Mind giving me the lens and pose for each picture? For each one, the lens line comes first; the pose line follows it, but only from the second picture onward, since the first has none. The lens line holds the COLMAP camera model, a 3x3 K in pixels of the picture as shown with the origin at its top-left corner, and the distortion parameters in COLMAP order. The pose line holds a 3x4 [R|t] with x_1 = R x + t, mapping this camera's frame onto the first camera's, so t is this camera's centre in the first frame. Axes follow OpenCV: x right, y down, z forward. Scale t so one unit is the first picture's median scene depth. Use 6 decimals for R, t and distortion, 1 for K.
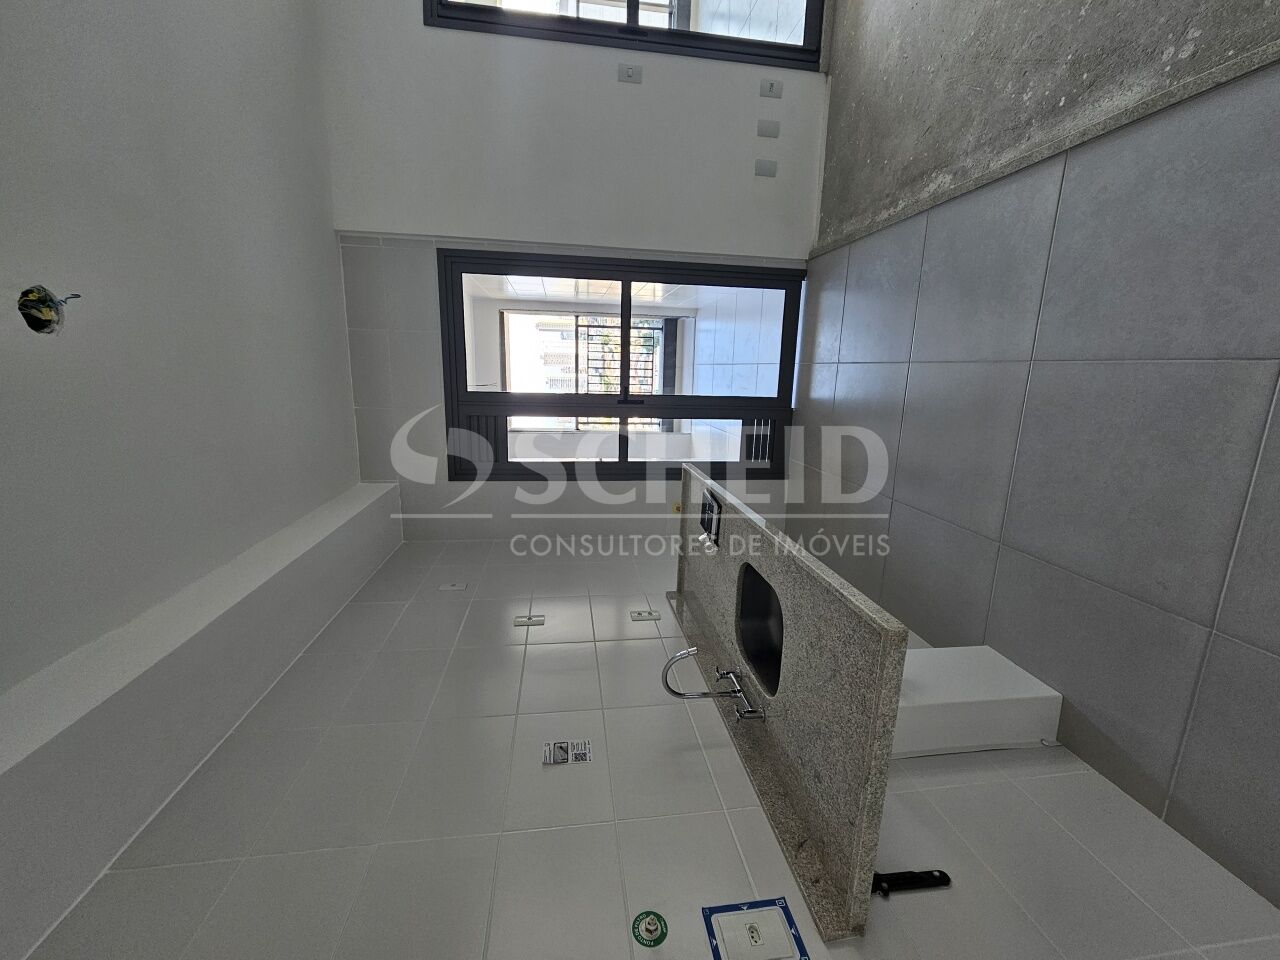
lens RADIAL K [[530.4, 0, 644.3], [0, 530.4, 478.1], [0, 0, 1]] dist [-0.001766, 0.000057]
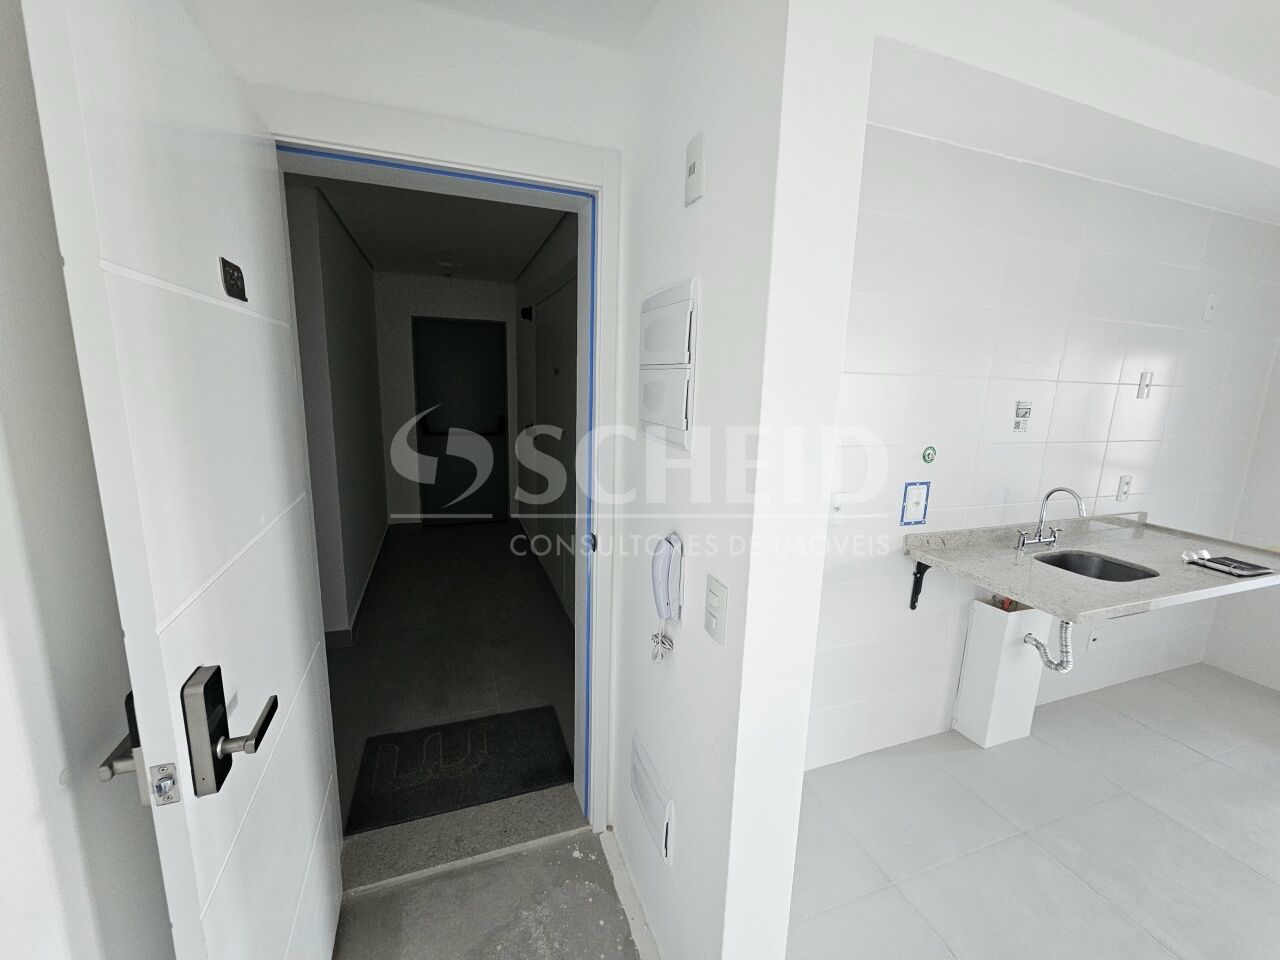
lens RADIAL K [[530.4, 0, 644.3], [0, 530.4, 478.1], [0, 0, 1]] dist [-0.001766, 0.000057]
pose [[-0.161274, 0.981251, 0.105536, 0.024301], [-0.533374, -0.176634, 0.827232, -0.112994], [0.830363, 0.077121, 0.551860, -0.427267]]
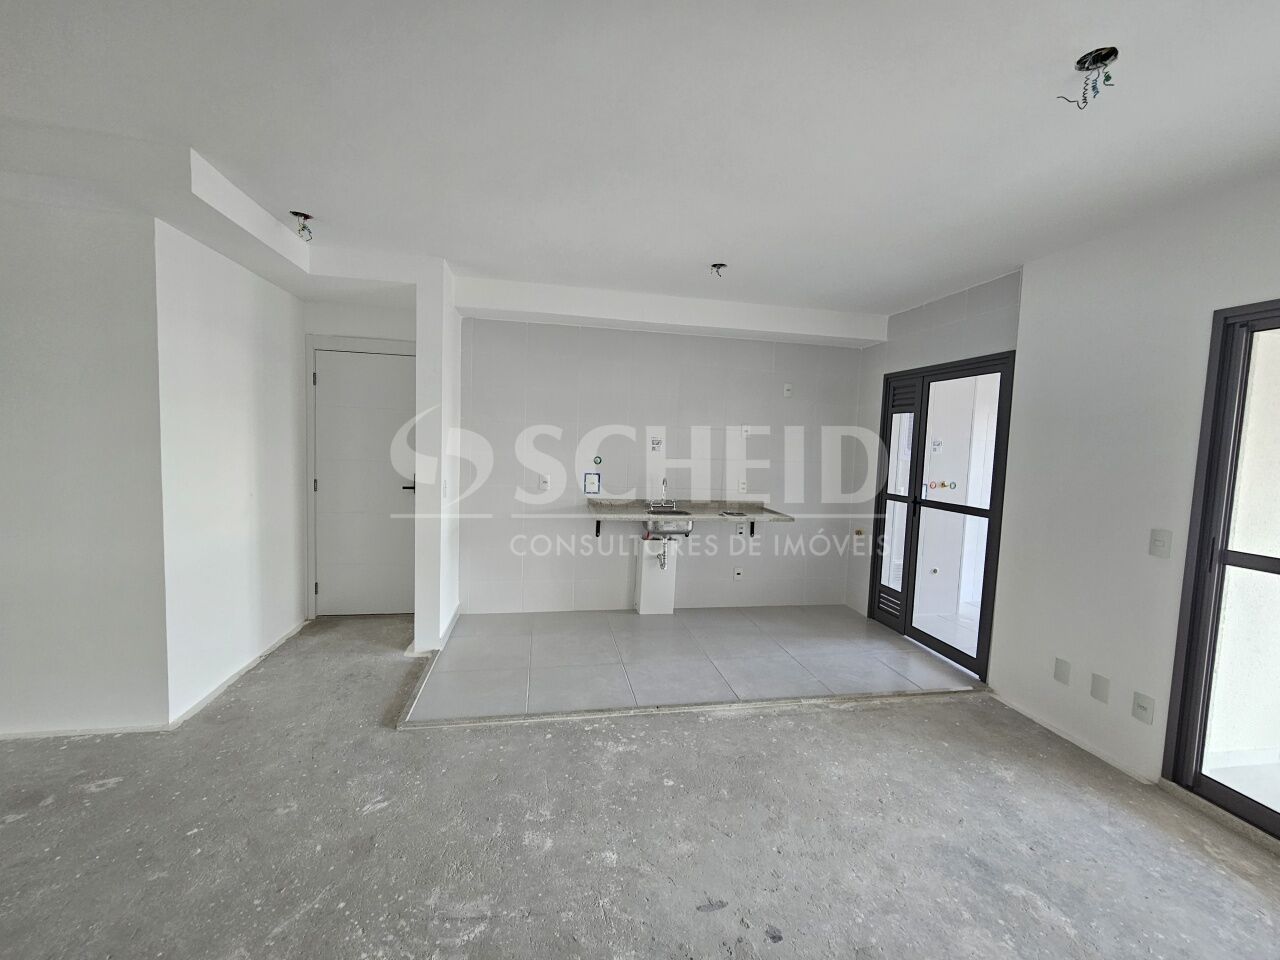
lens RADIAL K [[533.2, 0, 648.7], [0, 533.2, 481.8], [0, 0, 1]] dist [-0.001014, 0.000099]
pose [[-0.180894, 0.983271, 0.021320, 0.004993], [-0.391301, -0.091843, 0.915668, -1.379105], [0.902309, 0.157296, 0.401369, -0.150751]]
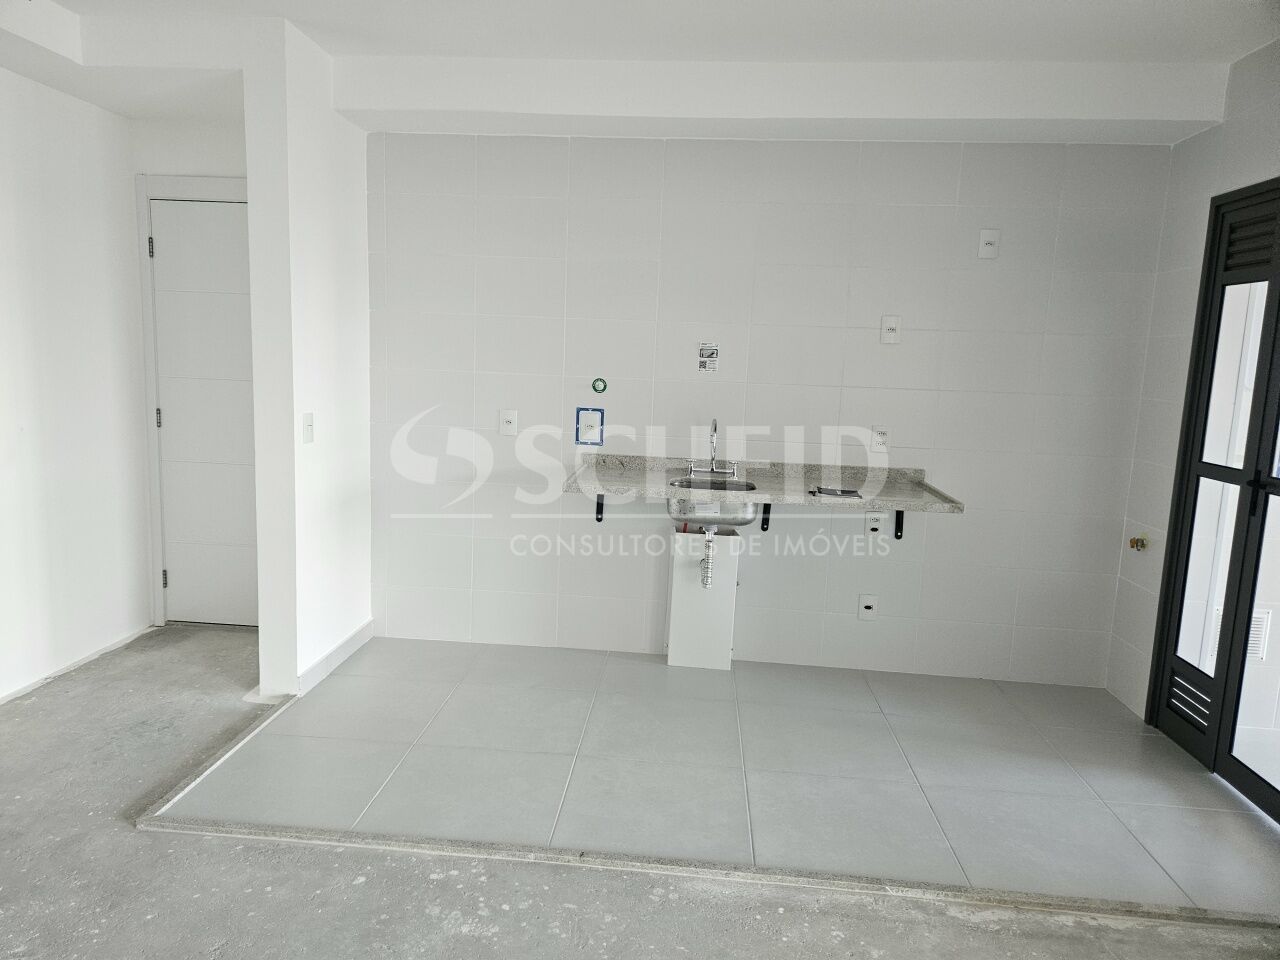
lens RADIAL K [[860.4, 0, 620.8], [0, 860.4, 479.1], [0, 0, 1]] dist [0.070617, -0.069634]
pose [[-0.190983, 0.972923, 0.130175, -0.043465], [-0.115040, -0.153887, 0.981369, -1.275345], [0.974829, 0.172449, 0.141315, 0.247678]]
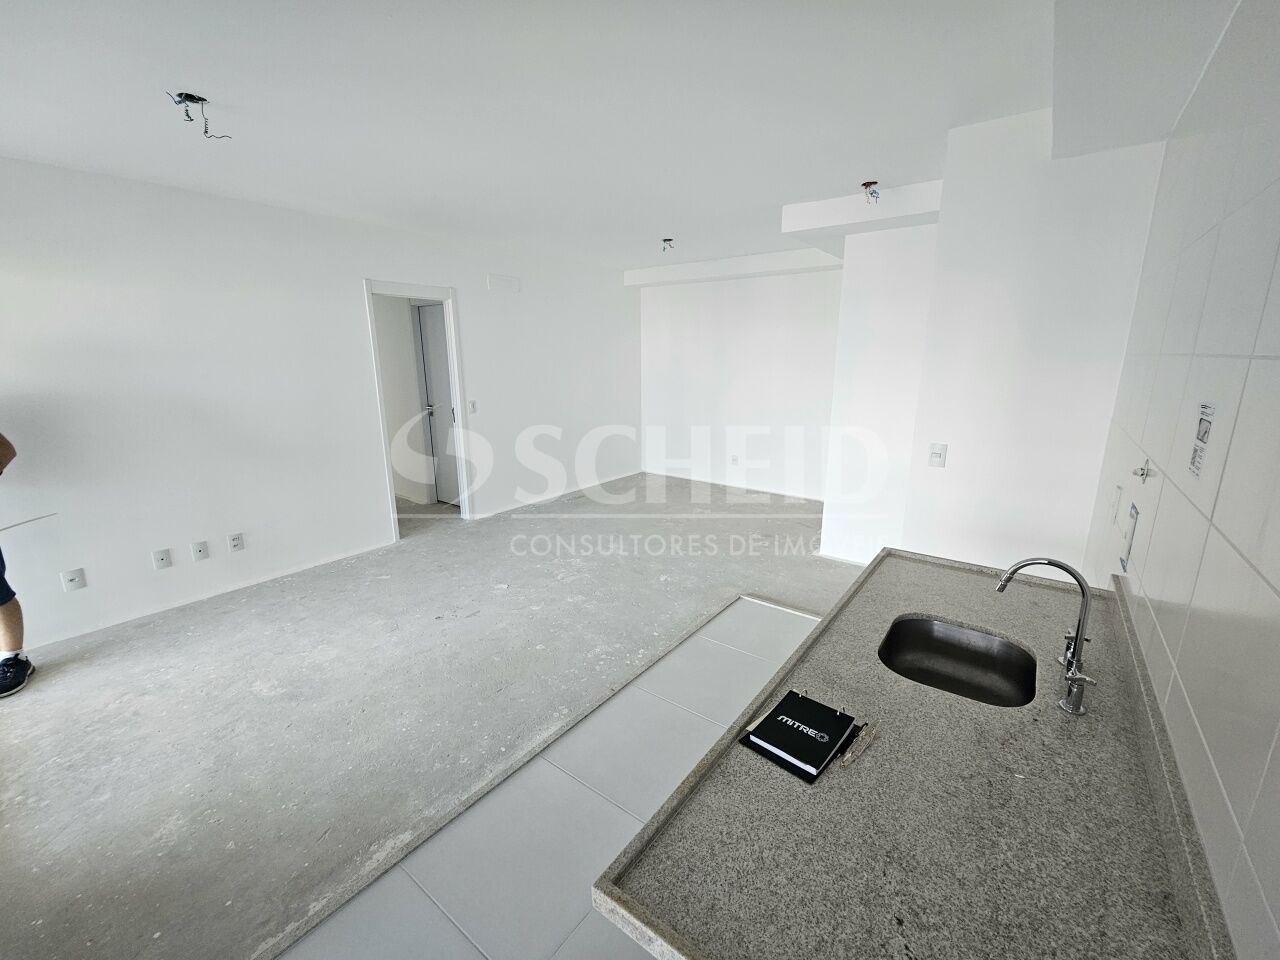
lens RADIAL K [[530.4, 0, 644.3], [0, 530.4, 478.1], [0, 0, 1]] dist [-0.001766, 0.000057]
pose [[0.075018, 0.929866, 0.360169, -0.234478], [0.905410, 0.087835, -0.415353, 0.103158], [-0.417858, 0.357259, -0.835321, 1.114277]]
